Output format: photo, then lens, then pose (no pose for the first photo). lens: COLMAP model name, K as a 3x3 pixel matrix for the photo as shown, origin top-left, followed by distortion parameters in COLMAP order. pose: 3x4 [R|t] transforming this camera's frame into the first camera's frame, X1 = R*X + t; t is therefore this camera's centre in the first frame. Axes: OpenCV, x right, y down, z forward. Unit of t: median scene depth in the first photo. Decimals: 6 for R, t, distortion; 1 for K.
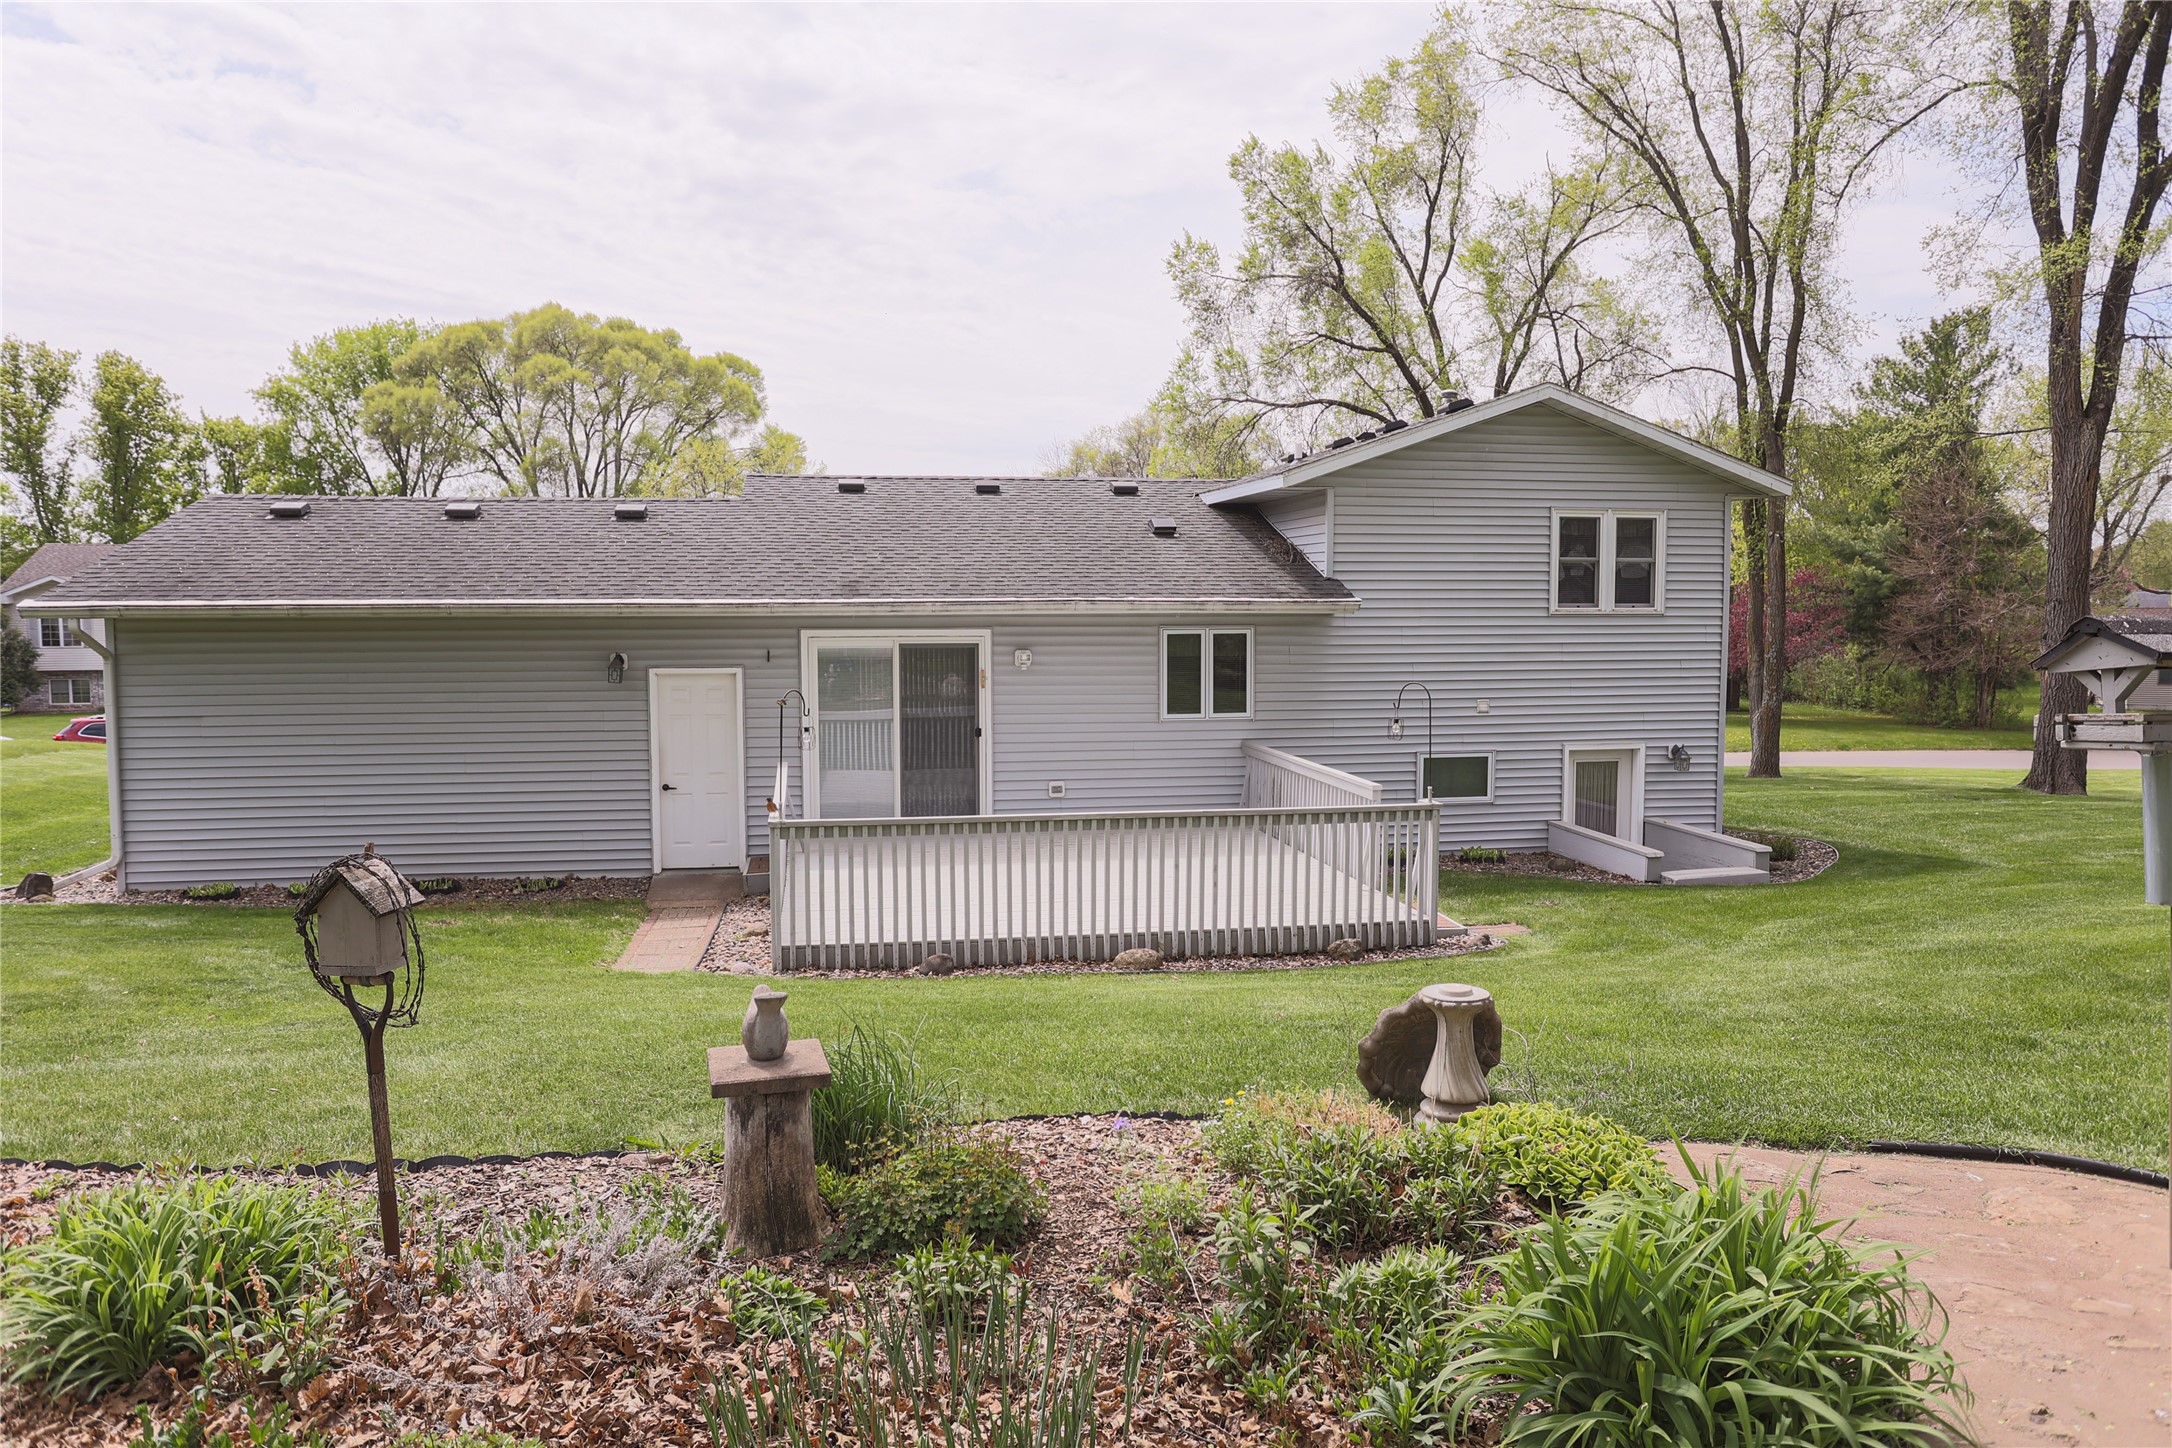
lens RADIAL K [[1396.5, 0, 1097.4], [0, 1396.5, 700.8], [0, 0, 1]] dist [-0.009972, -0.001456]
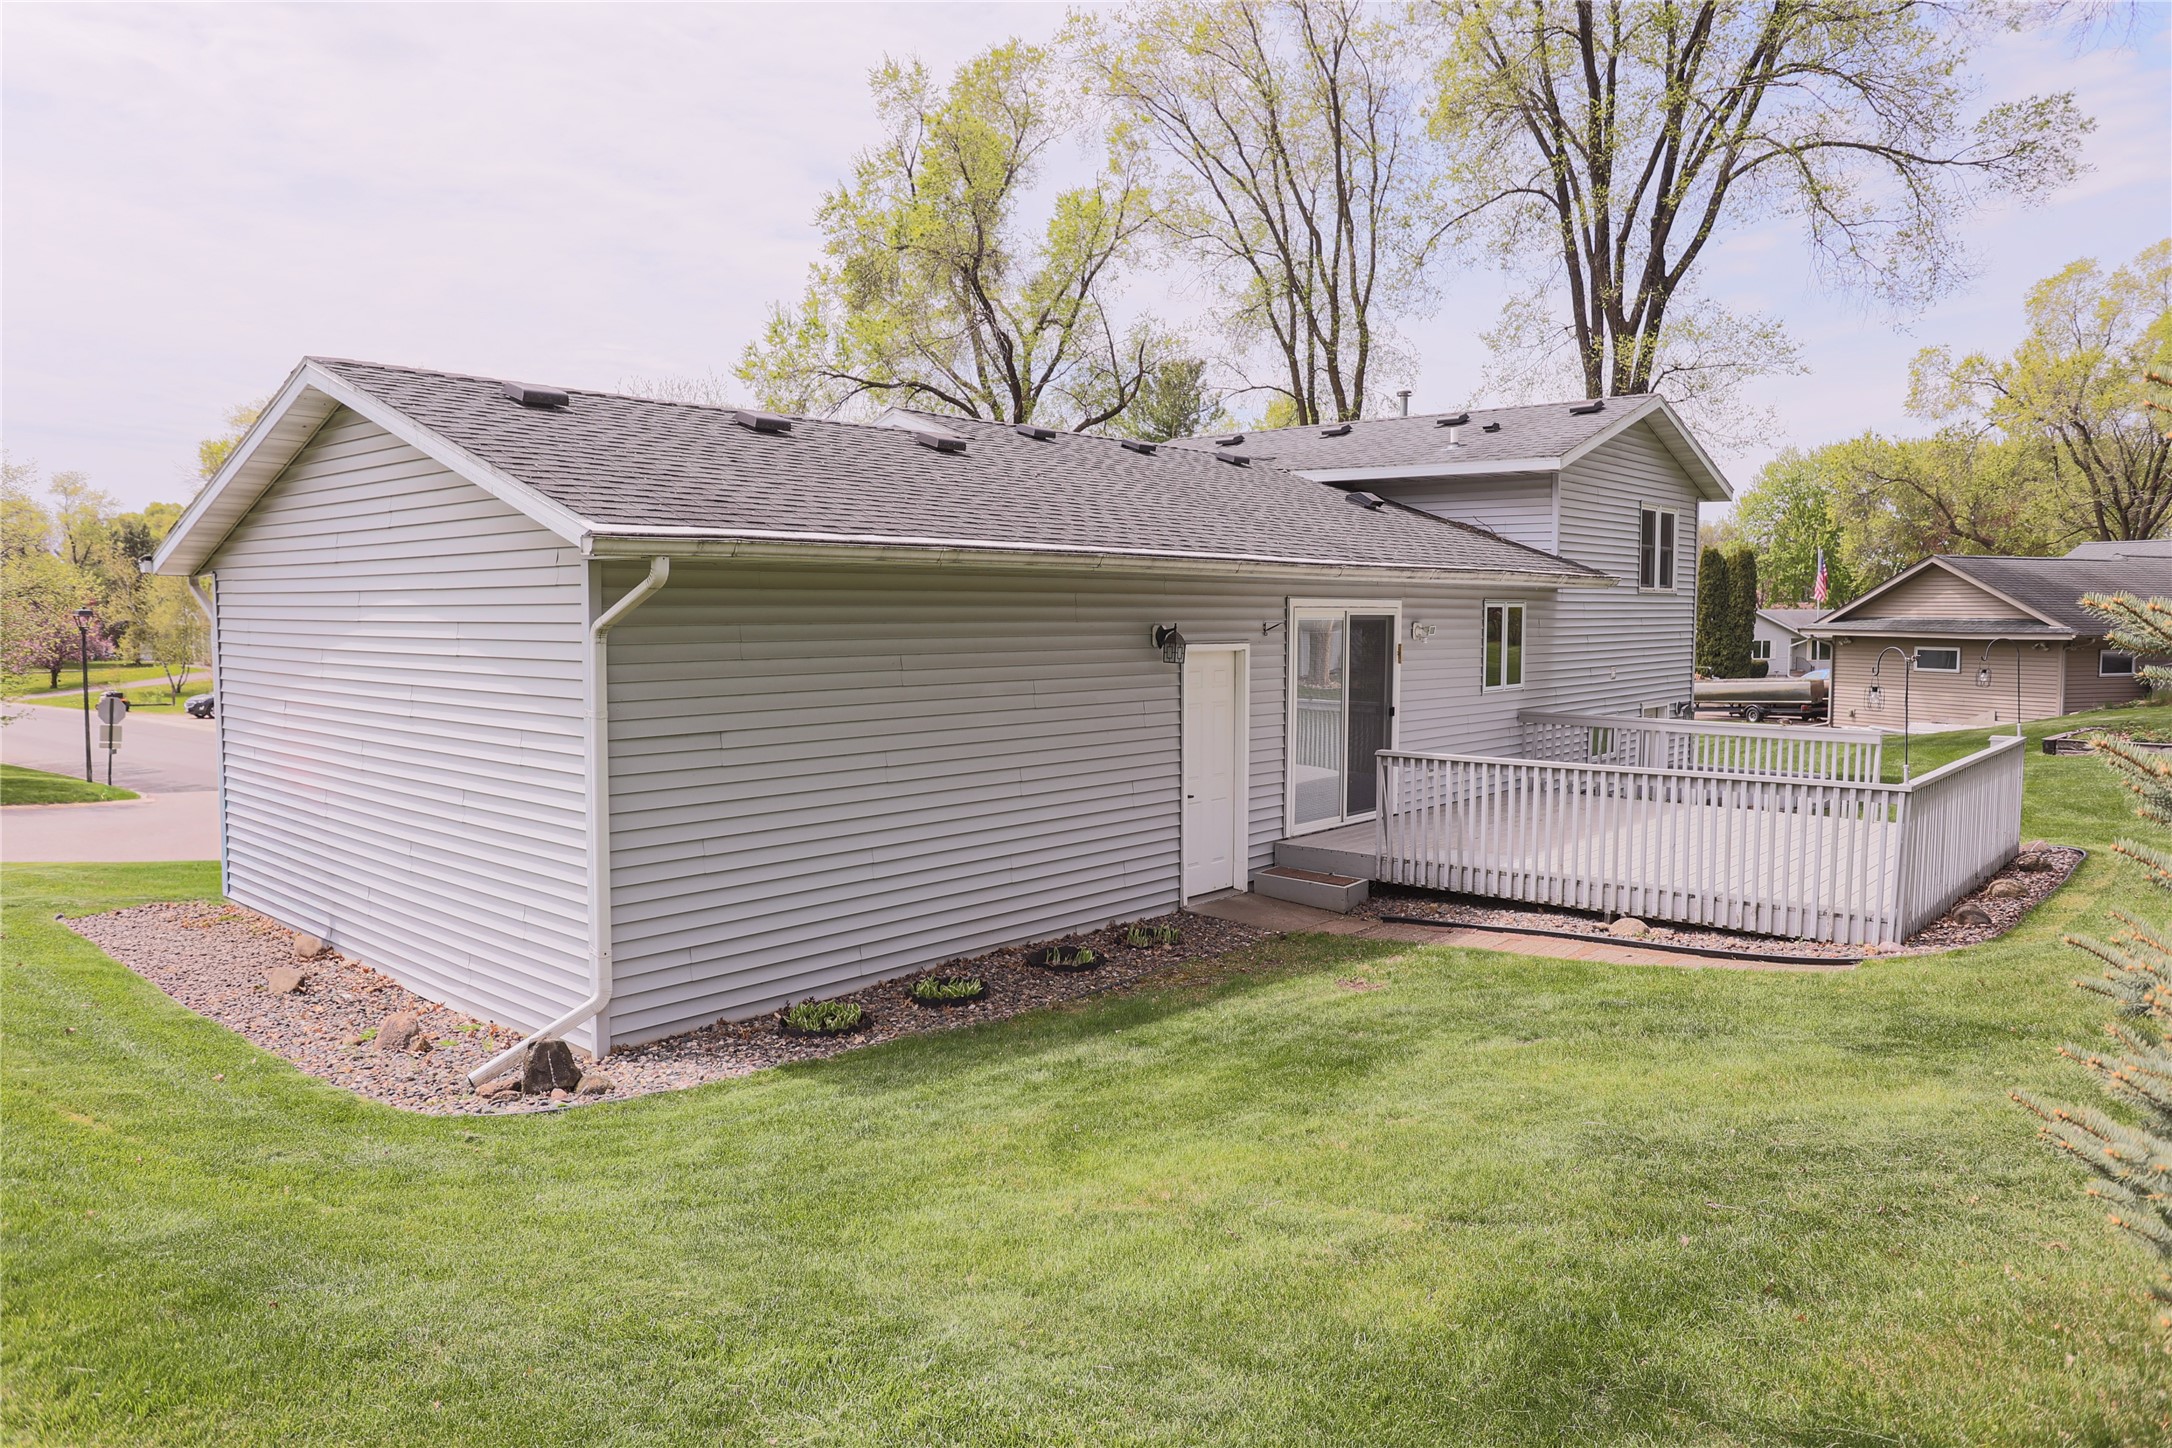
lens RADIAL K [[1396.5, 0, 1097.4], [0, 1396.5, 700.8], [0, 0, 1]] dist [-0.009972, -0.001456]
pose [[0.781801, -0.037621, 0.622392, -0.748028], [0.040917, 0.999122, 0.008996, -0.000481], [-0.622184, 0.018434, 0.782654, 0.368528]]
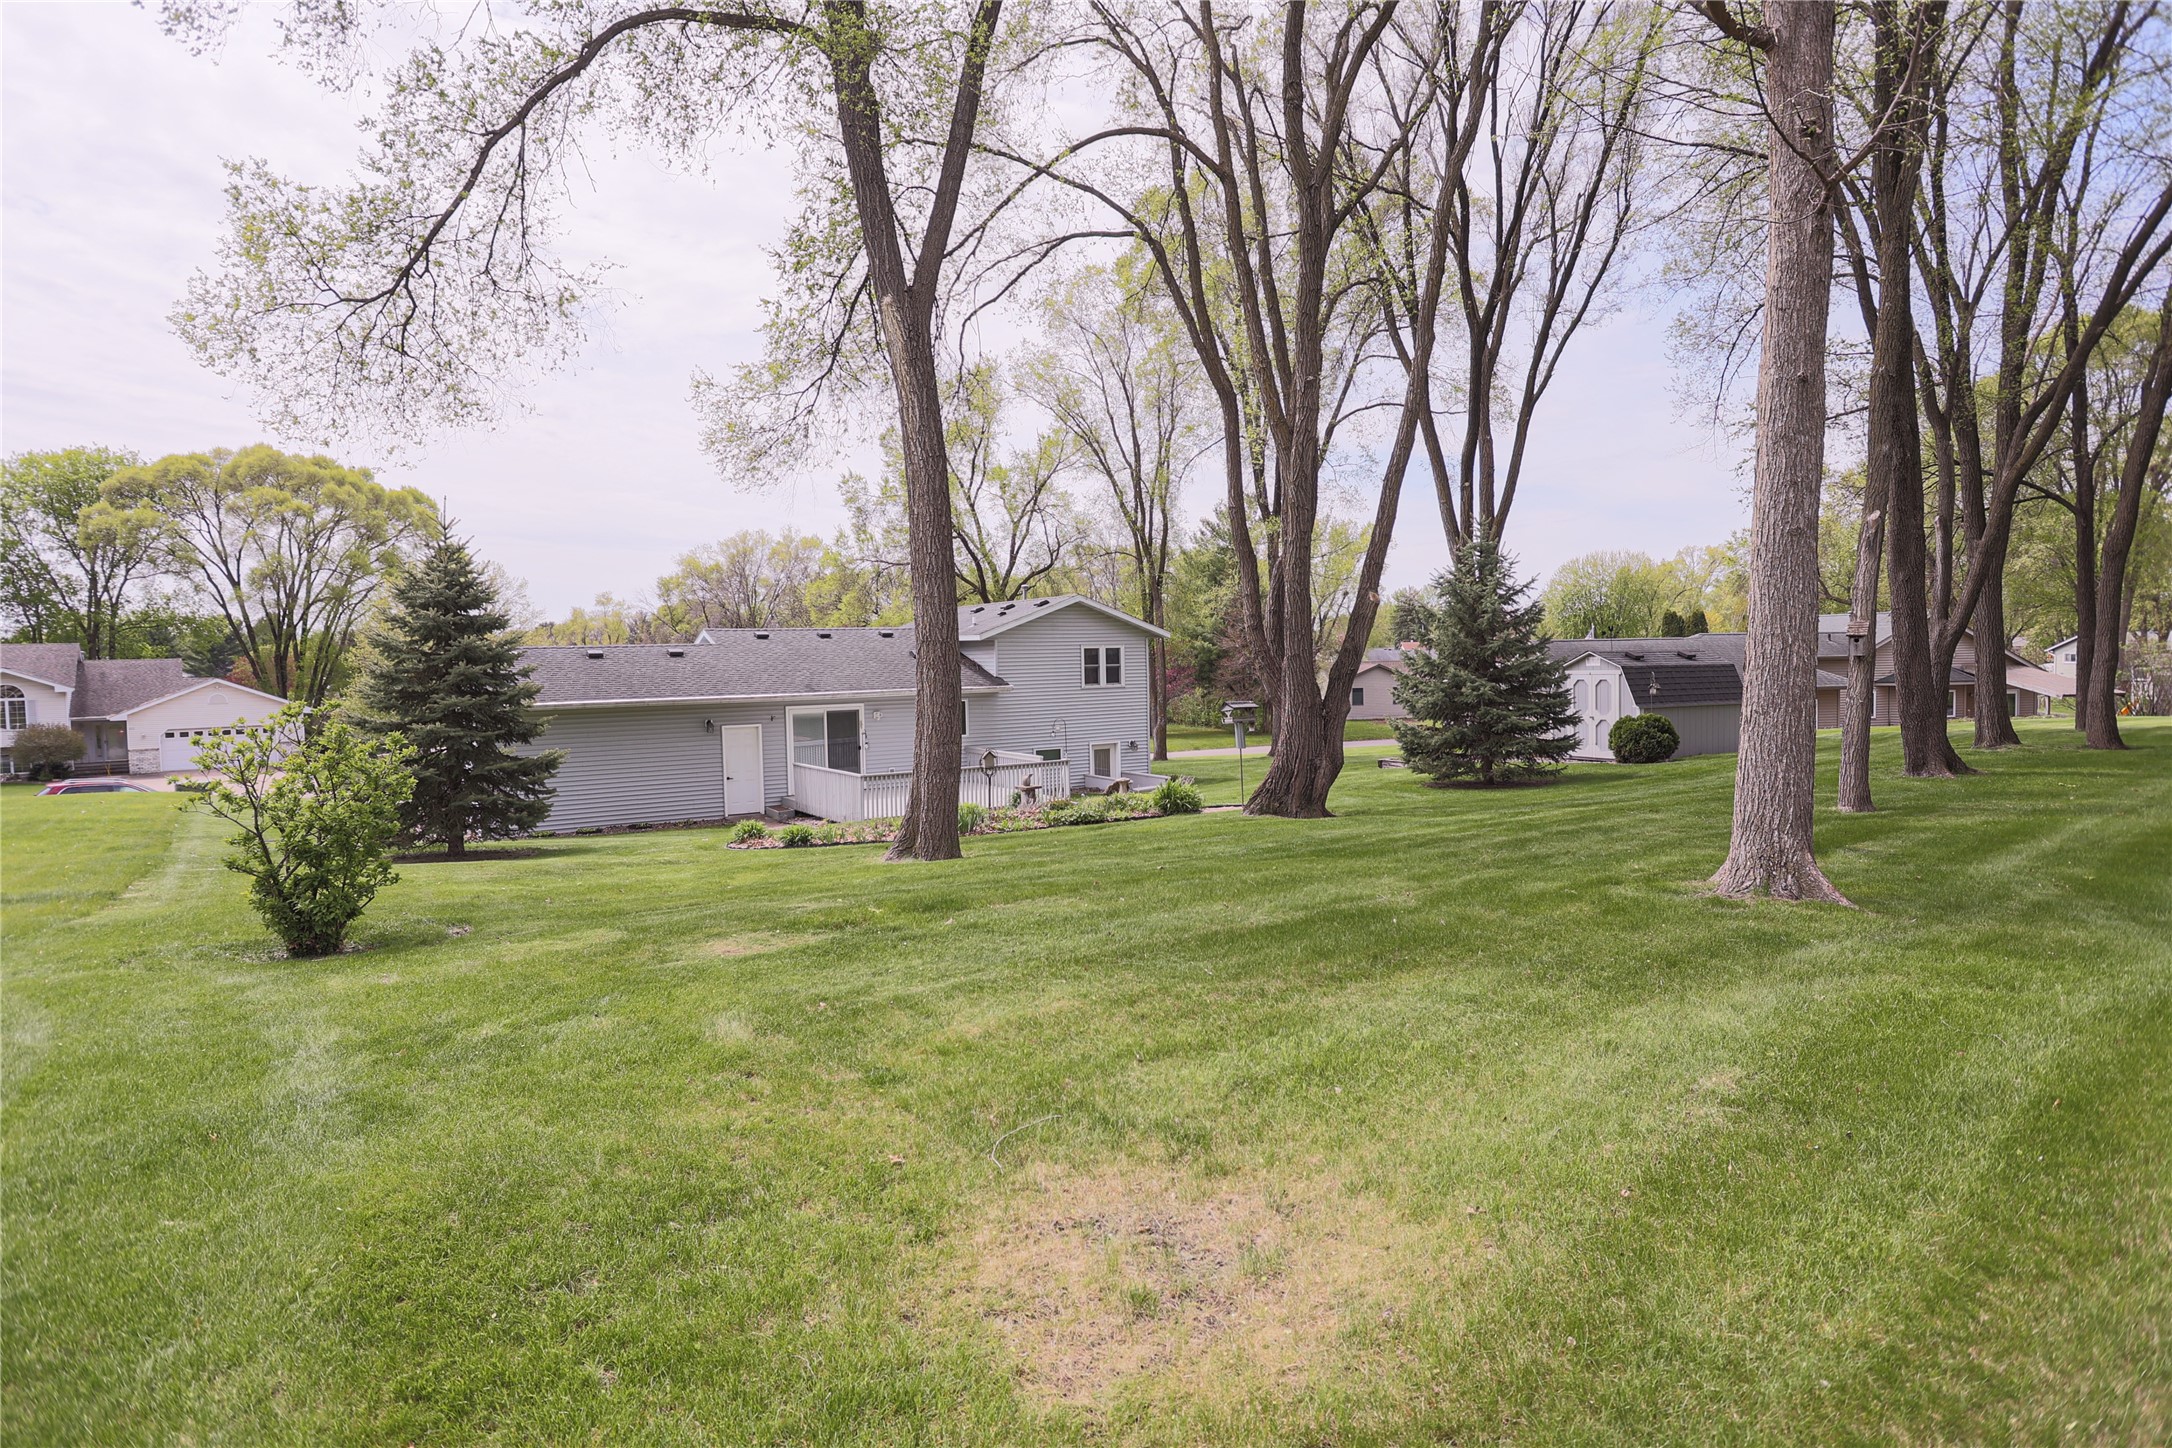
lens RADIAL K [[1171.1, 0, 1086.0], [0, 1171.1, 724.0], [0, 0, 1]] dist [-0.005970, -0.000564]
pose [[0.921567, -0.040572, 0.386095, -0.449387], [0.045391, 0.998964, -0.003369, 0.005918], [-0.385558, 0.020630, 0.922453, -0.861751]]
